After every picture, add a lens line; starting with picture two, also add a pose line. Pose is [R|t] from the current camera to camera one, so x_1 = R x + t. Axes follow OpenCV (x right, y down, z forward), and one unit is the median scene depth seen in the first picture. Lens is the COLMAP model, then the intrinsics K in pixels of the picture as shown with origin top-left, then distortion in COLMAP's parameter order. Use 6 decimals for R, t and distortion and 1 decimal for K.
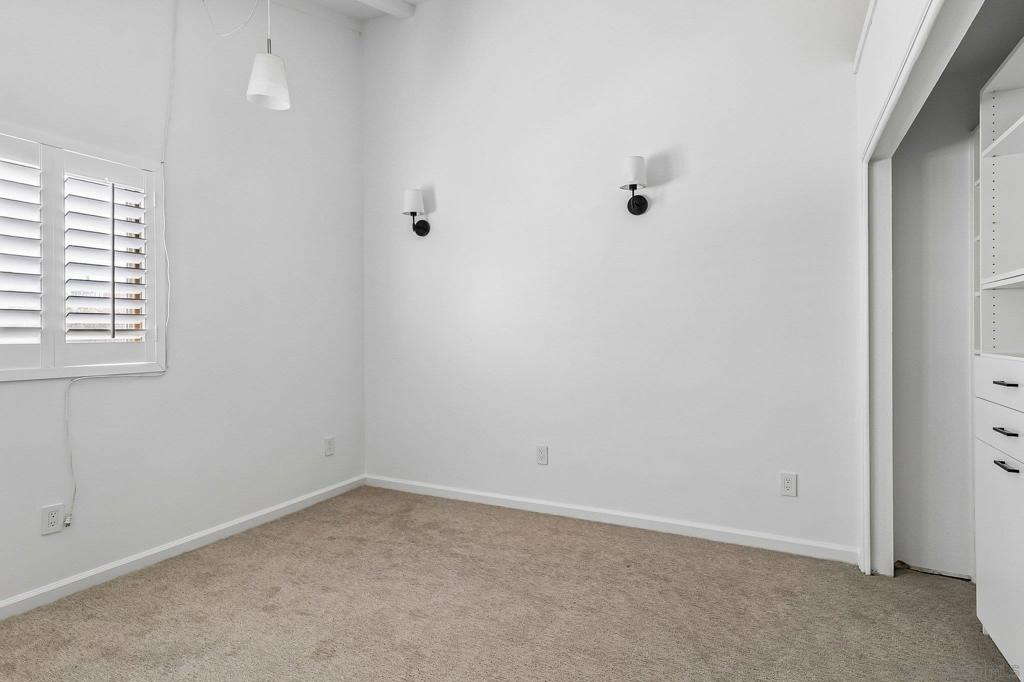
lens RADIAL K [[541.4, 0, 510.2], [0, 541.4, 335.5], [0, 0, 1]] dist [0.020413, -0.008997]
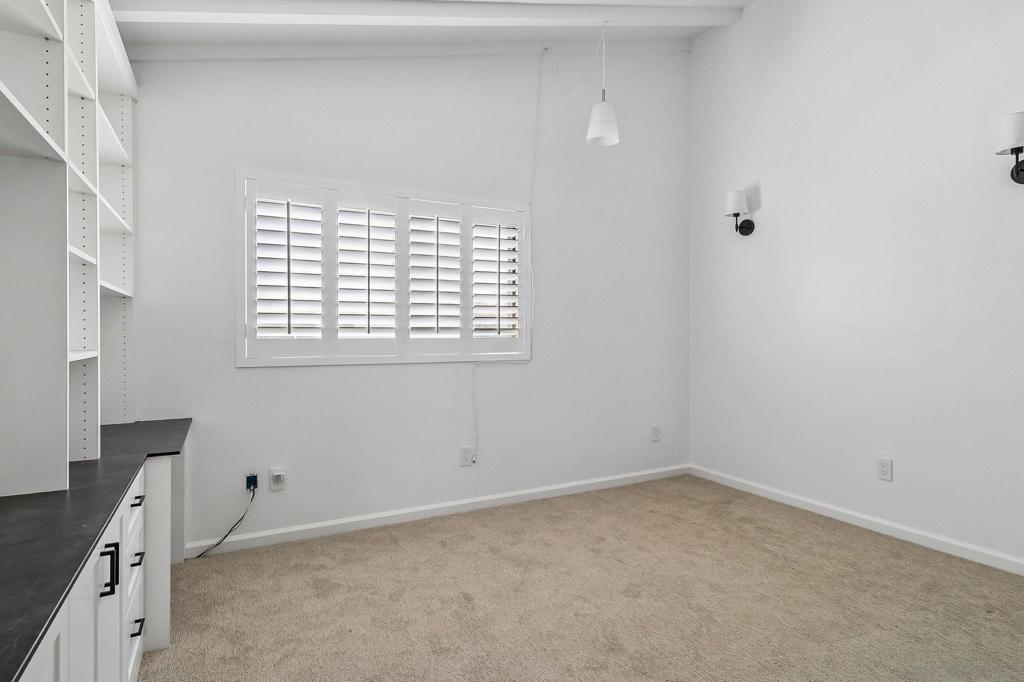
lens RADIAL K [[541.4, 0, 512.8], [0, 541.4, 337.8], [0, 0, 1]] dist [0.020413, -0.008997]
pose [[0.811214, 0.009159, -0.584677, 0.110867], [-0.005284, 0.999951, 0.008332, 0.000975], [0.584725, -0.003670, 0.811223, -0.106337]]
